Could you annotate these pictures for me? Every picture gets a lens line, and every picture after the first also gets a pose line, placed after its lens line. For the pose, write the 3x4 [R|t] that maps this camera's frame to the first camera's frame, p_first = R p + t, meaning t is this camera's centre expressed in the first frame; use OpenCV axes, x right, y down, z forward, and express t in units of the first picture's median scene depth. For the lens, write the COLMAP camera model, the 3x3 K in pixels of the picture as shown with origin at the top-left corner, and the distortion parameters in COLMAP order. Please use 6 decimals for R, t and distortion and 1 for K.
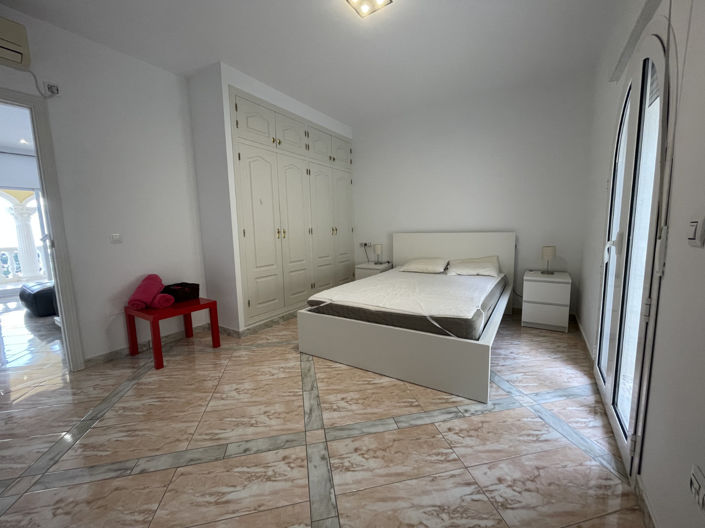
lens RADIAL K [[294.9, 0, 355.3], [0, 294.9, 261.6], [0, 0, 1]] dist [-0.009368, 0.003741]
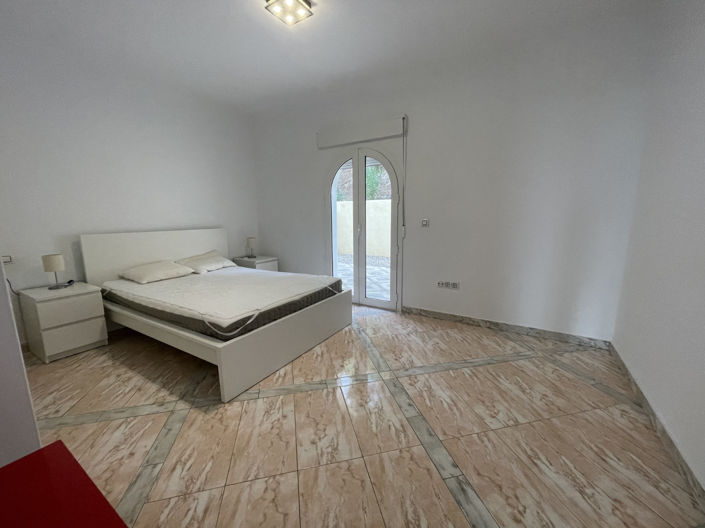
lens RADIAL K [[294.9, 0, 351.0], [0, 294.9, 262.9], [0, 0, 1]] dist [-0.009368, 0.003741]
pose [[-0.040400, -0.141572, 0.989103, -0.960397], [0.127871, 0.981039, 0.145640, -0.097783], [-0.990968, 0.132361, -0.021531, 0.765268]]
